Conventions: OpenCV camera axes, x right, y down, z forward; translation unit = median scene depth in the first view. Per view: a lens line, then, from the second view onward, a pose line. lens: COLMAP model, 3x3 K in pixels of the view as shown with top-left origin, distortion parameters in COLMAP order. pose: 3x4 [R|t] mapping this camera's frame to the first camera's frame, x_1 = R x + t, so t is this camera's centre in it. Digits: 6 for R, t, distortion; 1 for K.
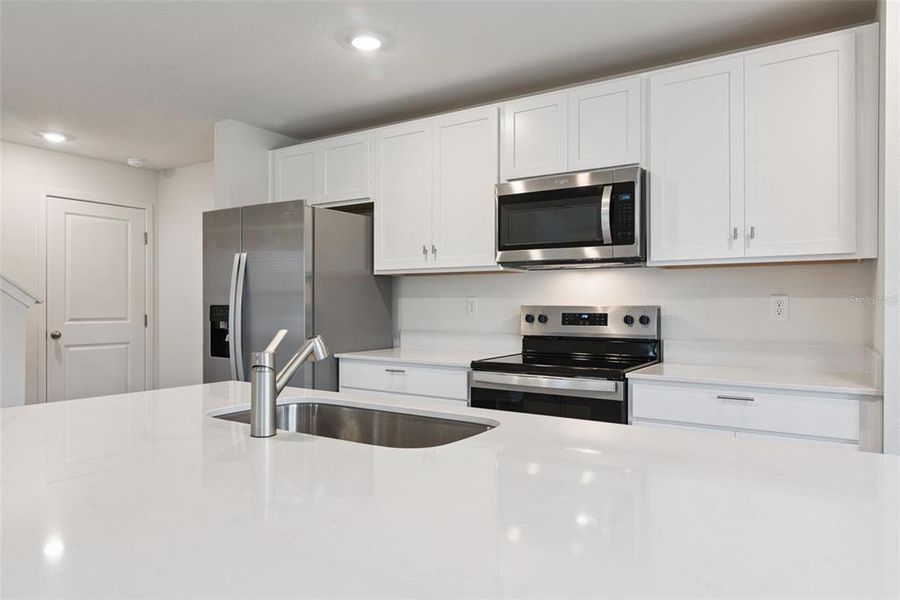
lens RADIAL K [[624.4, 0, 438.5], [0, 624.4, 295.2], [0, 0, 1]] dist [0.044544, -0.002088]
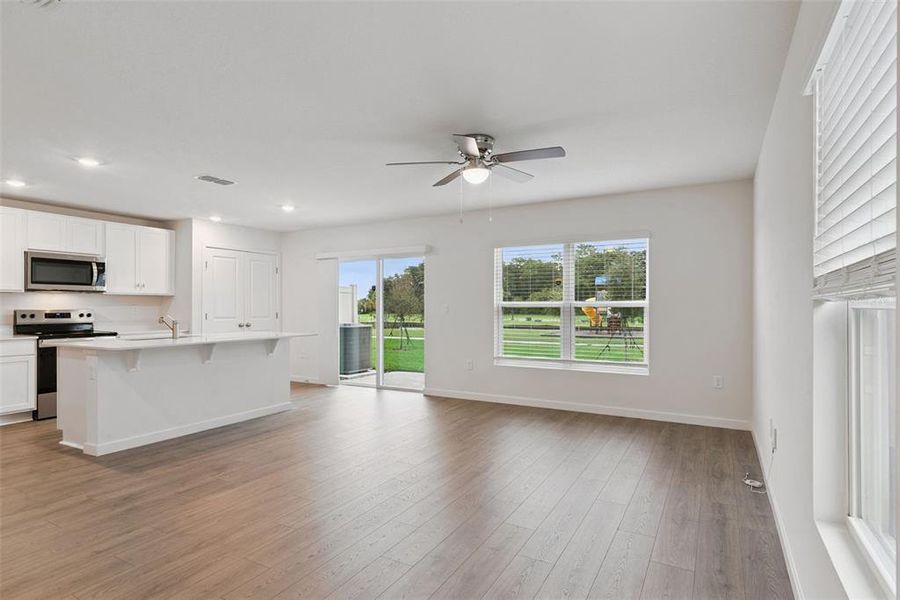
lens RADIAL K [[466.3, 0, 446.7], [0, 466.3, 304.5], [0, 0, 1]] dist [0.003729, -0.001307]
pose [[-0.083350, 0.002805, 0.996516, -1.538774], [-0.015174, 0.999877, -0.004083, -0.015300], [-0.996405, -0.015462, -0.083297, -0.239811]]
